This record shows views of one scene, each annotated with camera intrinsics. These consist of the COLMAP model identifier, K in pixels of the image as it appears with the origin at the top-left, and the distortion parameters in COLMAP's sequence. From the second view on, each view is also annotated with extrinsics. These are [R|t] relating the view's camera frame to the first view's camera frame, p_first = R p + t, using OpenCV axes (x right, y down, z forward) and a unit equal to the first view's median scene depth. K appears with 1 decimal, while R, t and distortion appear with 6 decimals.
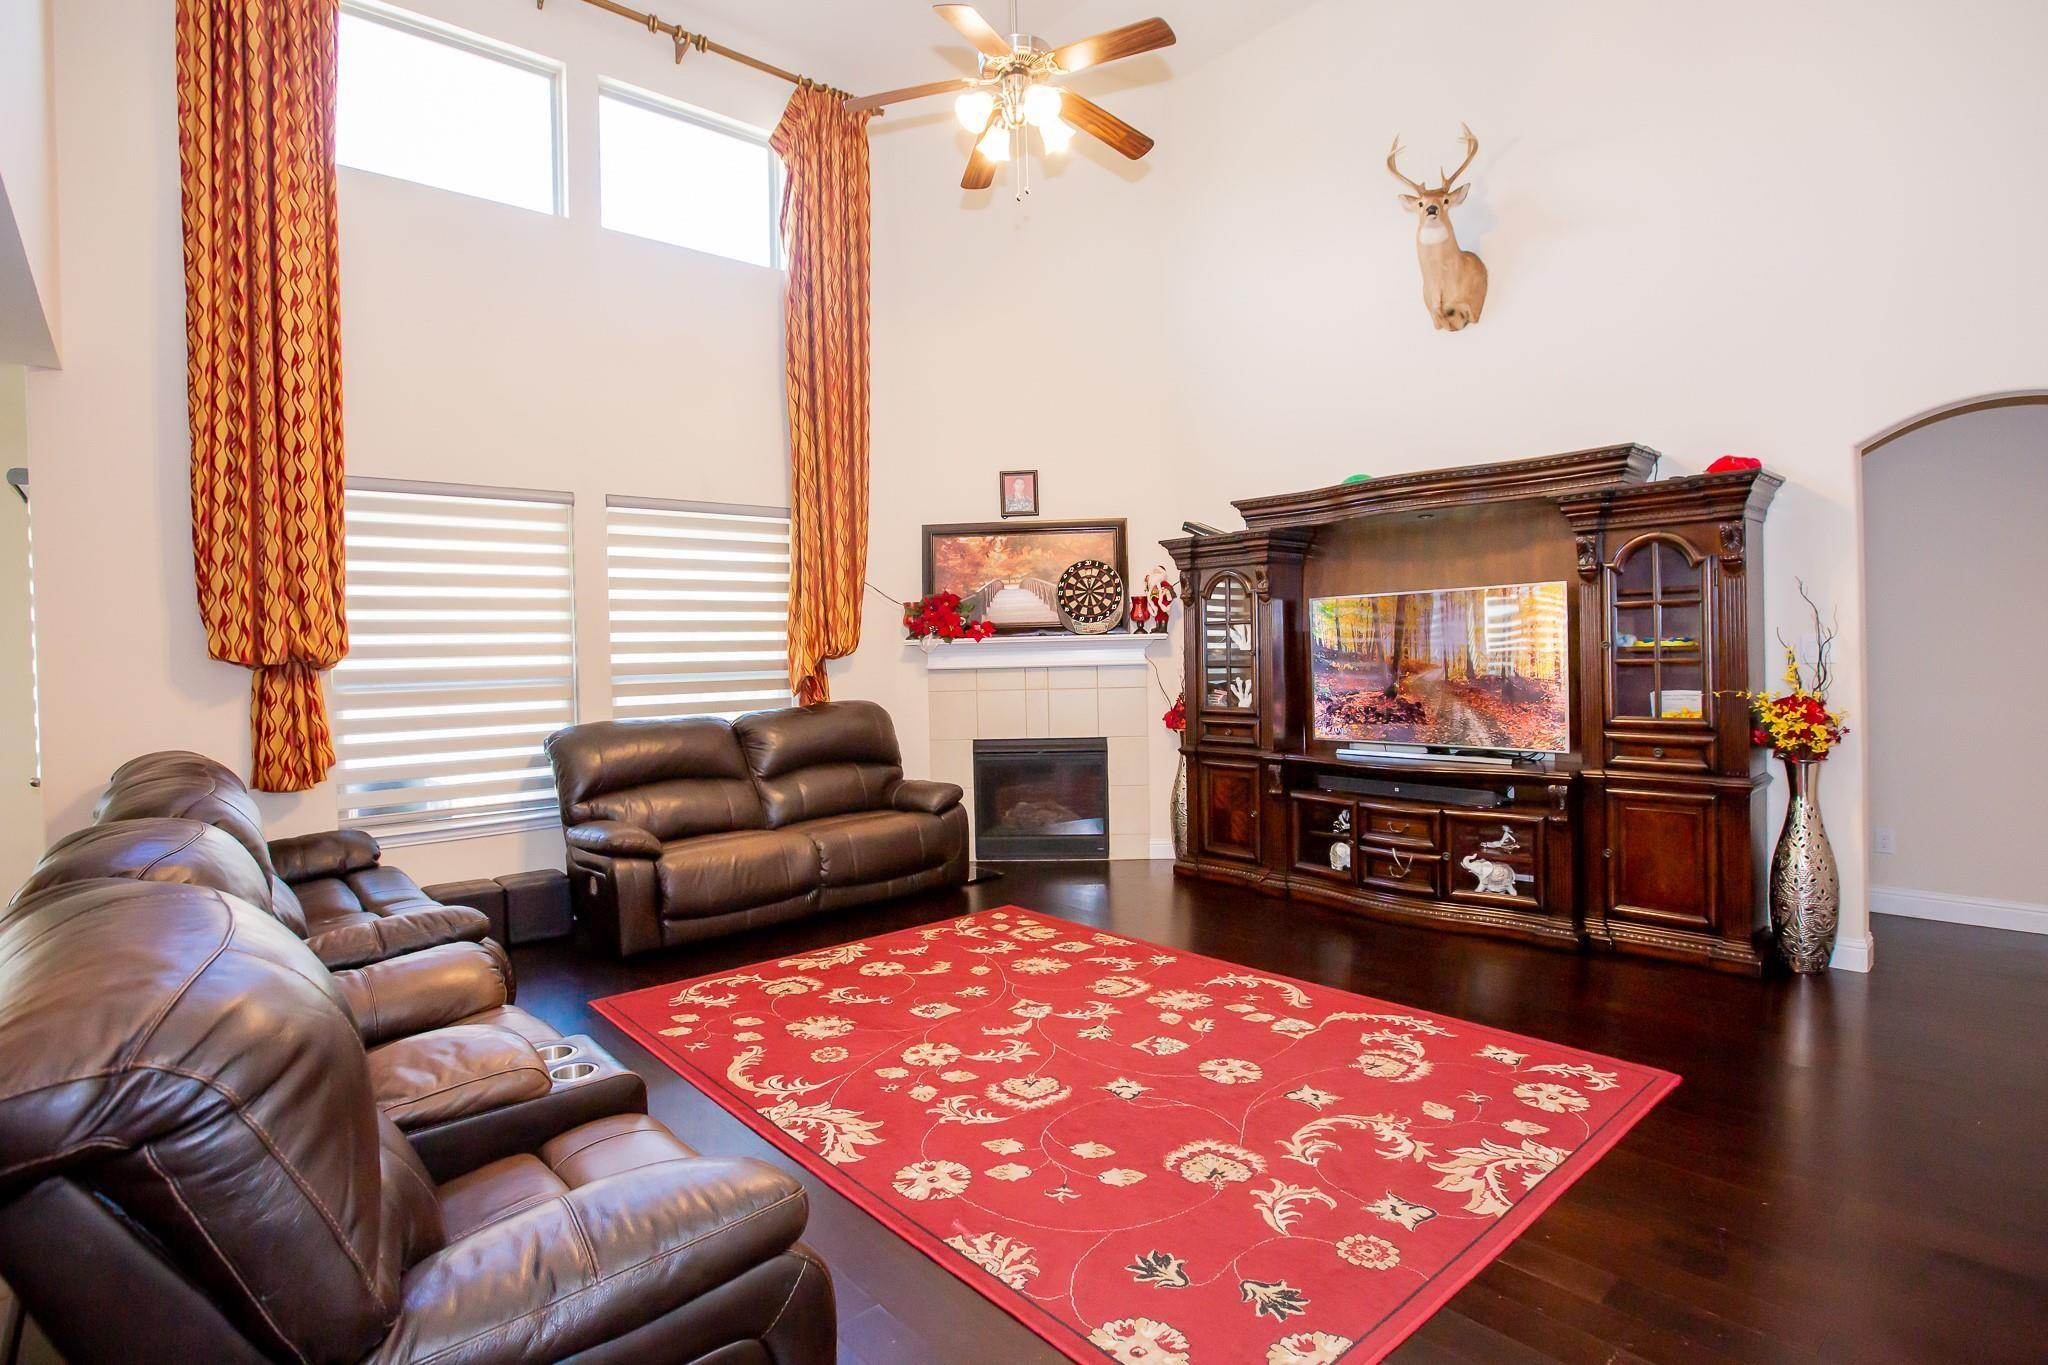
lens RADIAL K [[1015.0, 0, 1014.4], [0, 1015.0, 672.5], [0, 0, 1]] dist [-0.066496, 0.030159]
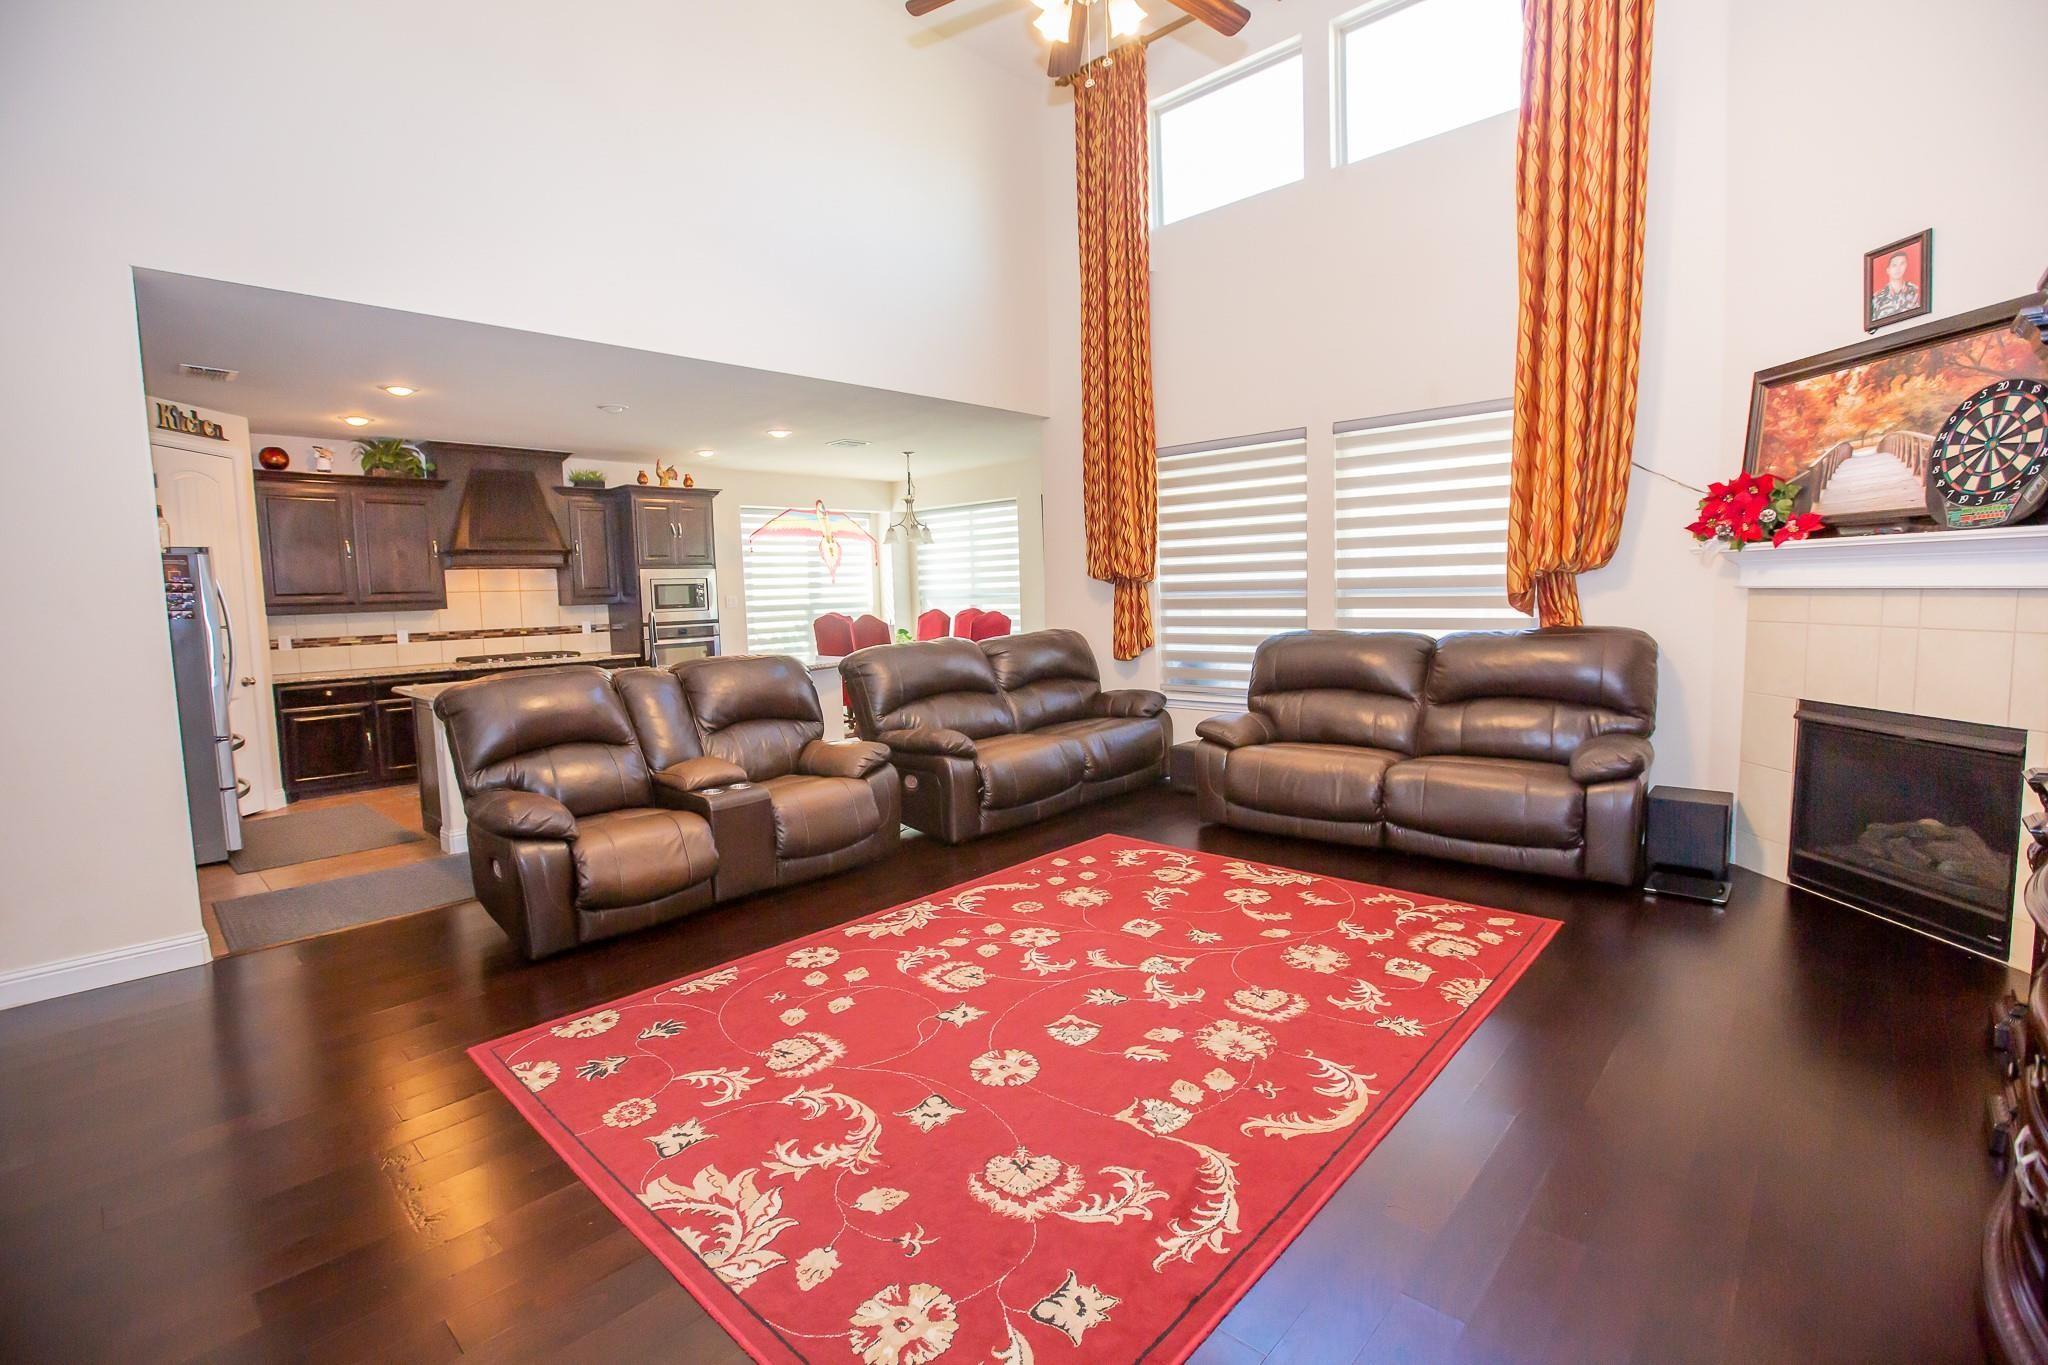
lens RADIAL K [[924.9, 0, 1014.4], [0, 924.9, 669.7], [0, 0, 1]] dist [-0.047651, 0.013827]
pose [[0.104684, 0.108401, -0.988580, 0.769551], [0.009763, 0.993882, 0.110016, -0.032513], [0.994458, -0.021168, 0.102985, 0.731734]]
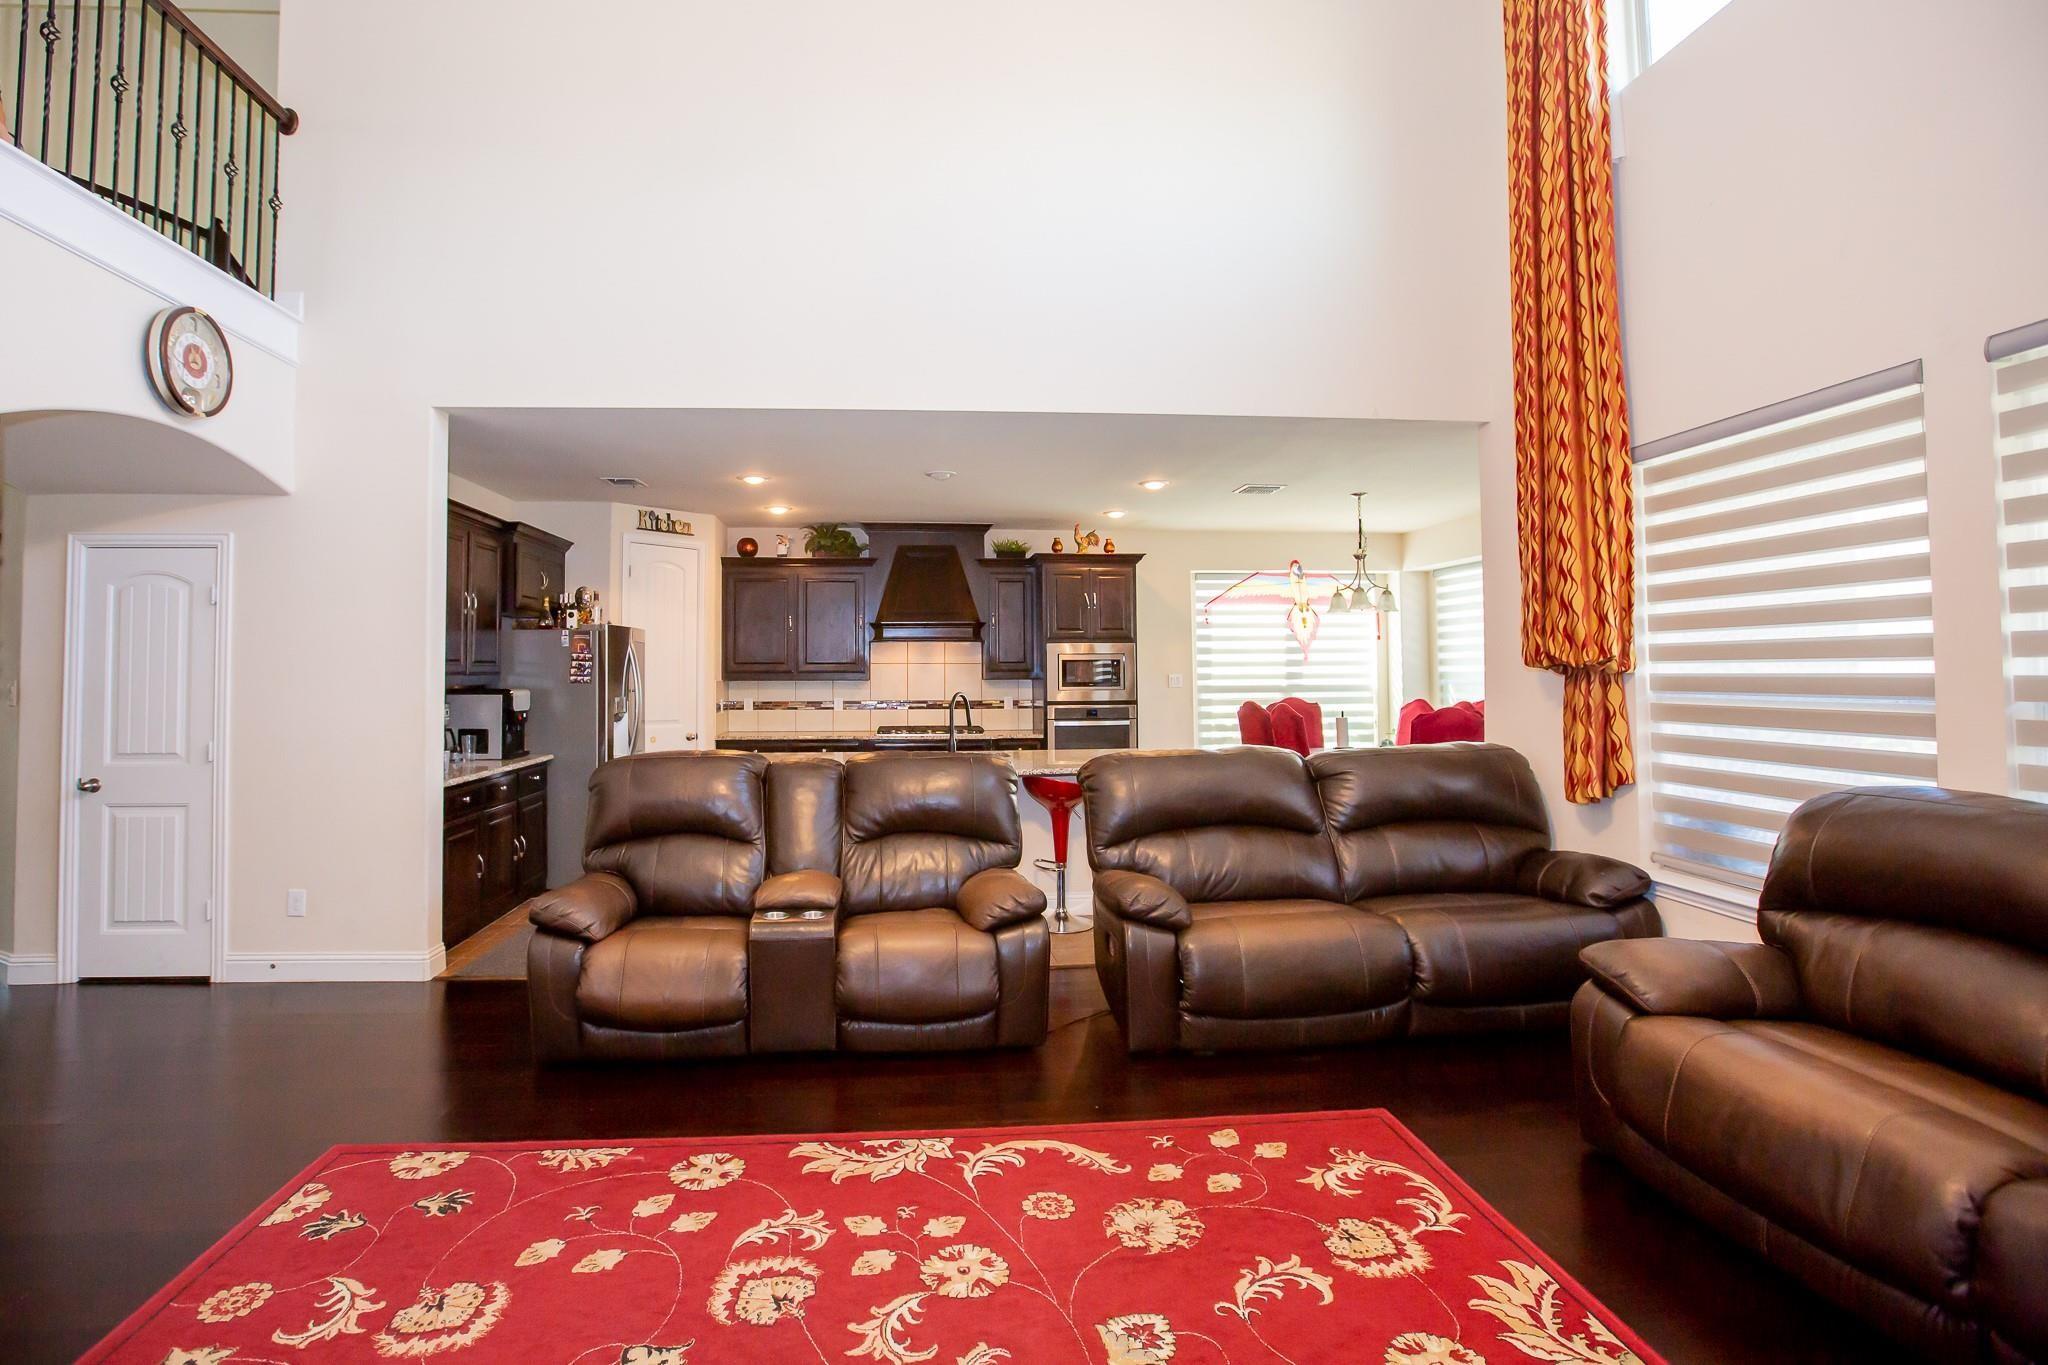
lens RADIAL K [[965.4, 0, 973.3], [0, 965.4, 641.0], [0, 0, 1]] dist [-0.047126, 0.015802]
pose [[-0.593016, 0.001921, -0.805188, 0.361712], [0.006286, 0.999978, -0.002243, -0.039282], [0.805166, -0.006391, -0.593015, 1.162385]]
